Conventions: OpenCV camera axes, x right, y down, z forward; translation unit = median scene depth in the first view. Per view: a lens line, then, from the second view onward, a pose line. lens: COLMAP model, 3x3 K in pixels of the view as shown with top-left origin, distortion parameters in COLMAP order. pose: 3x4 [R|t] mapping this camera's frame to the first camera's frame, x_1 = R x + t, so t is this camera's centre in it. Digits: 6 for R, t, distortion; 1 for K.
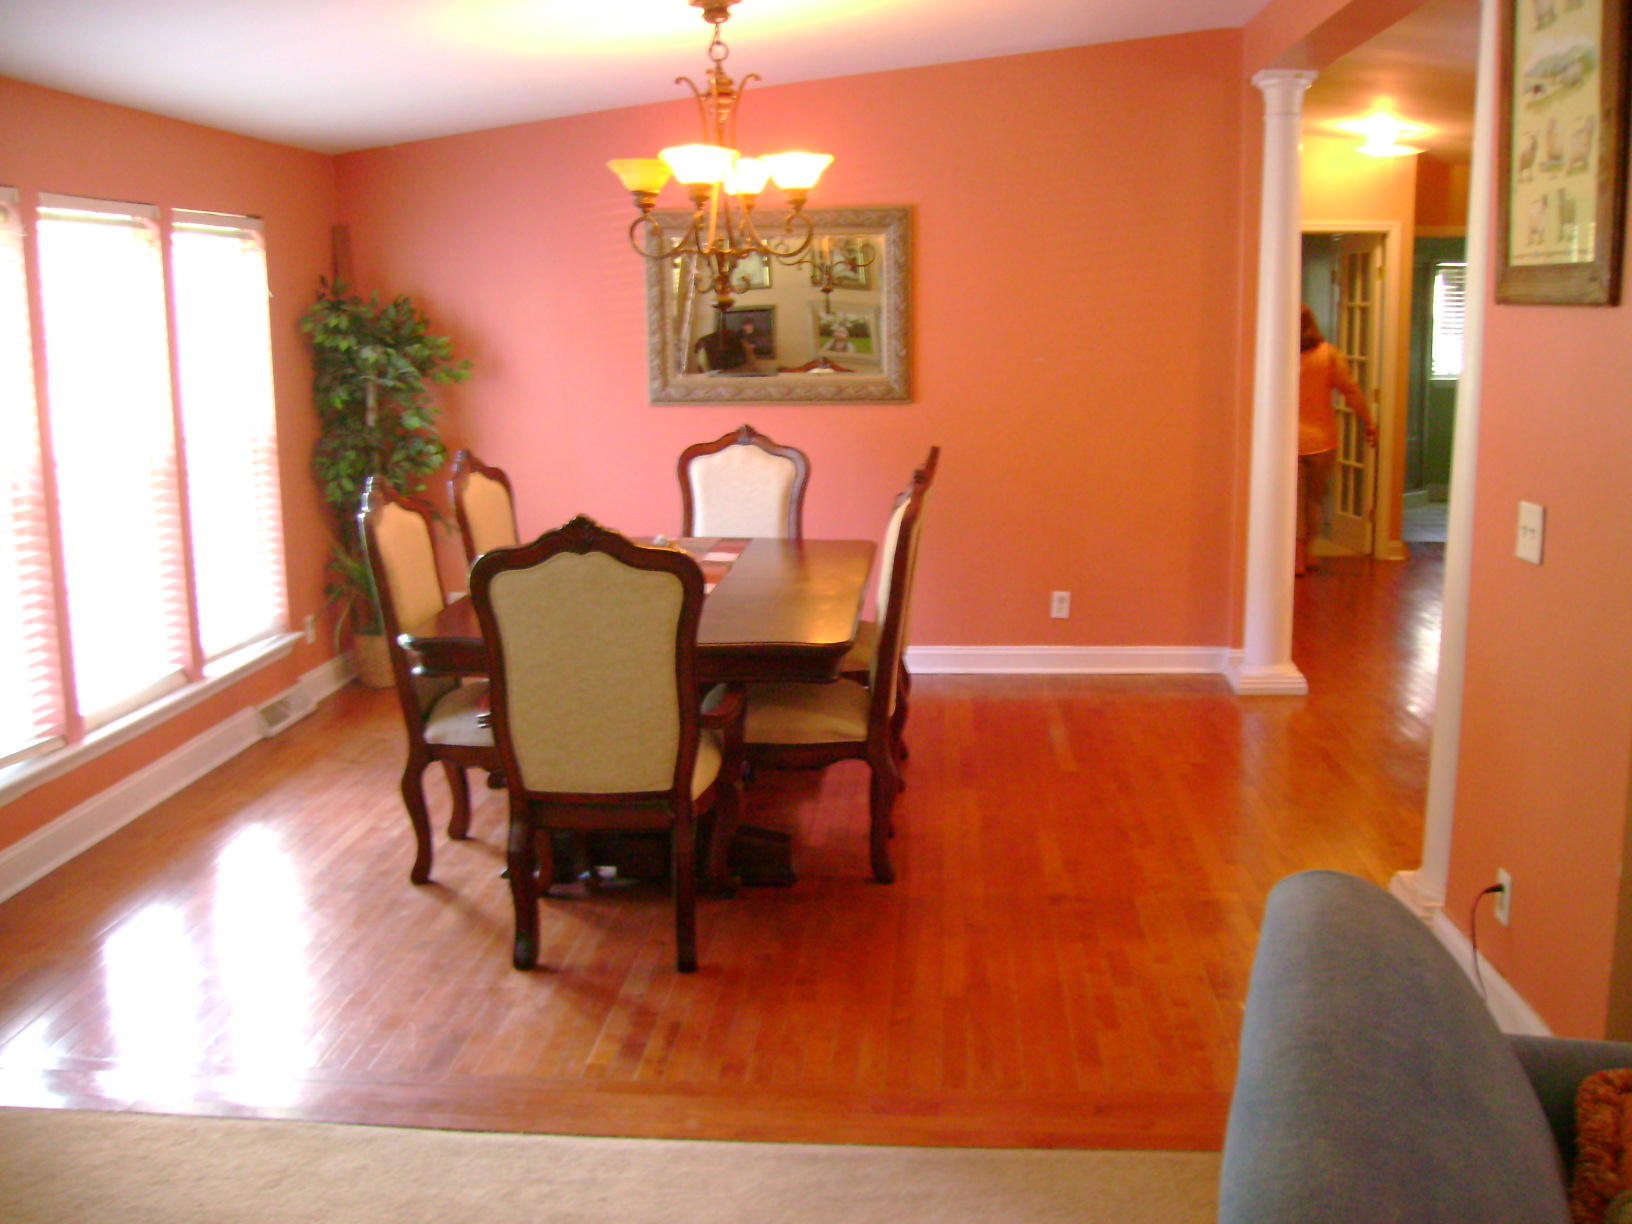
lens RADIAL K [[1618.5, 0, 825.8], [0, 1618.5, 602.8], [0, 0, 1]] dist [-0.139020, 0.100184]
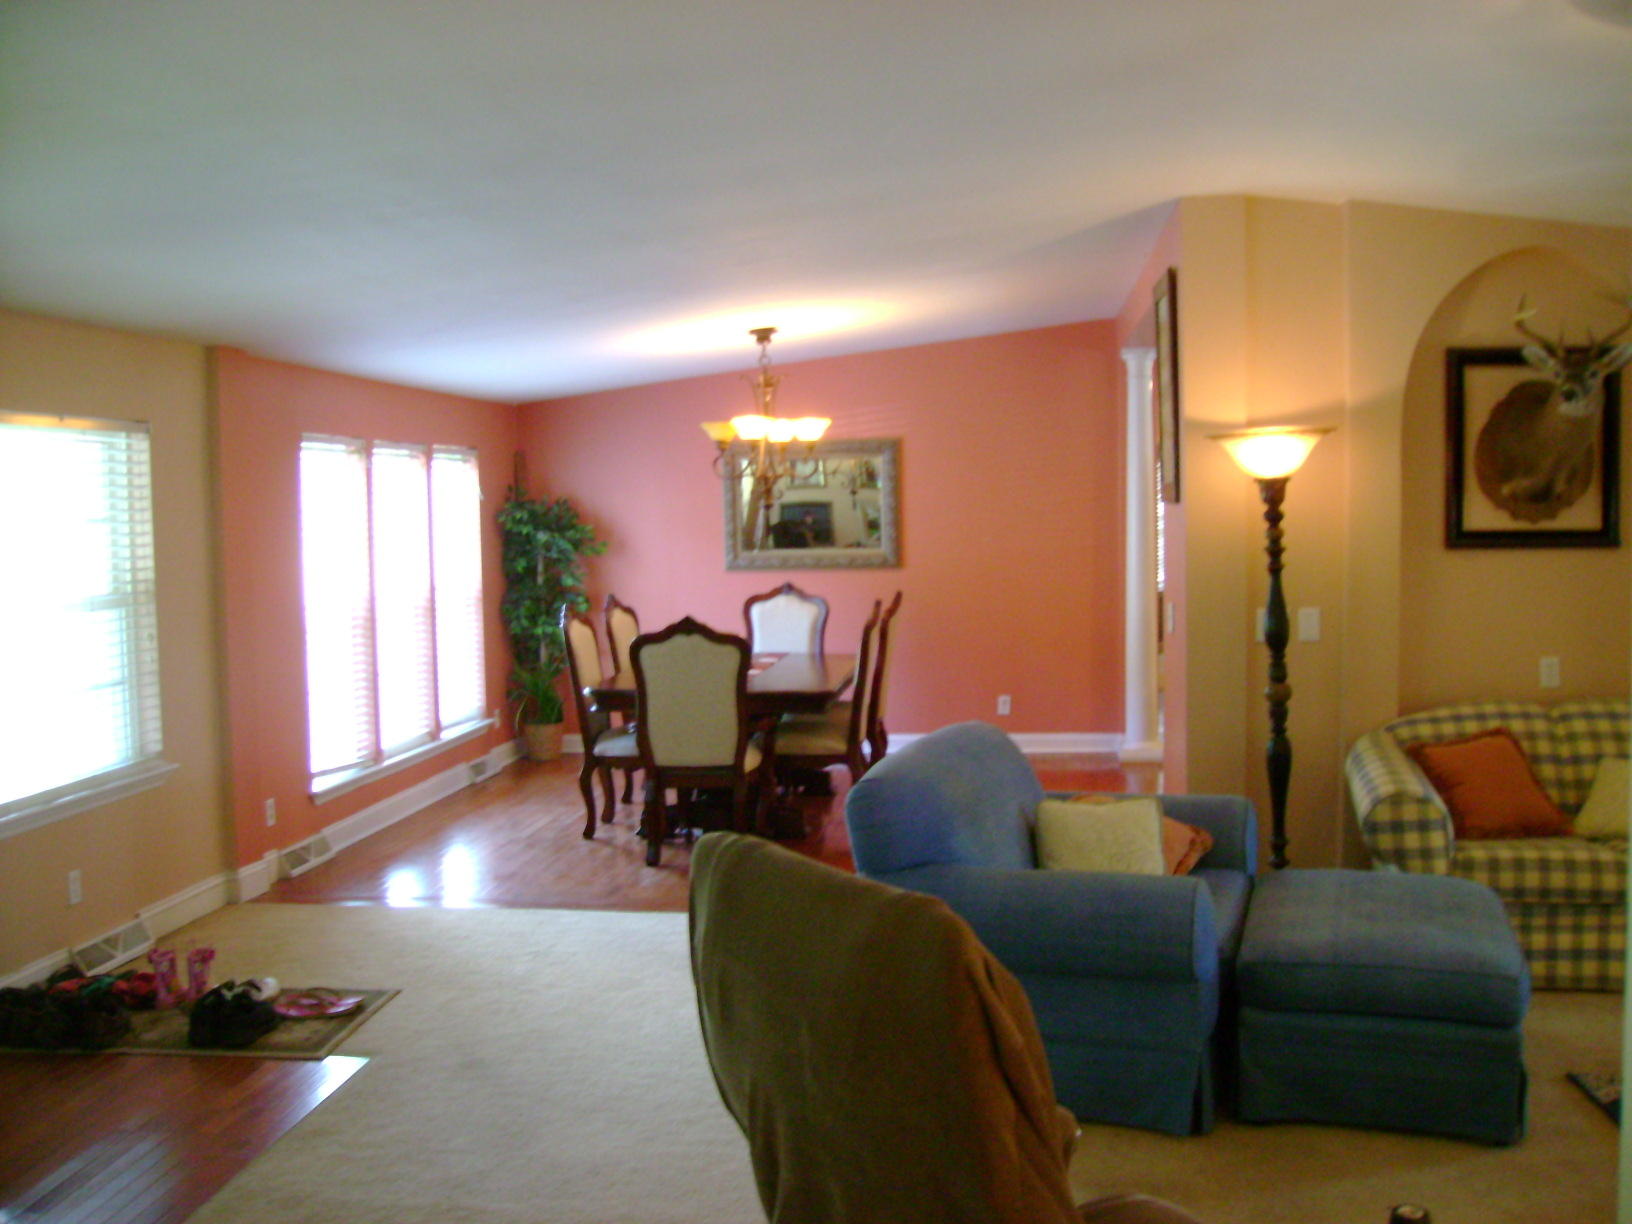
lens RADIAL K [[1618.5, 0, 825.8], [0, 1618.5, 602.8], [0, 0, 1]] dist [-0.139020, 0.100184]
pose [[0.998809, -0.002974, -0.048695, 0.061158], [-0.002729, 0.993172, -0.116631, 0.088084], [0.048709, 0.116625, 0.991981, -0.519008]]
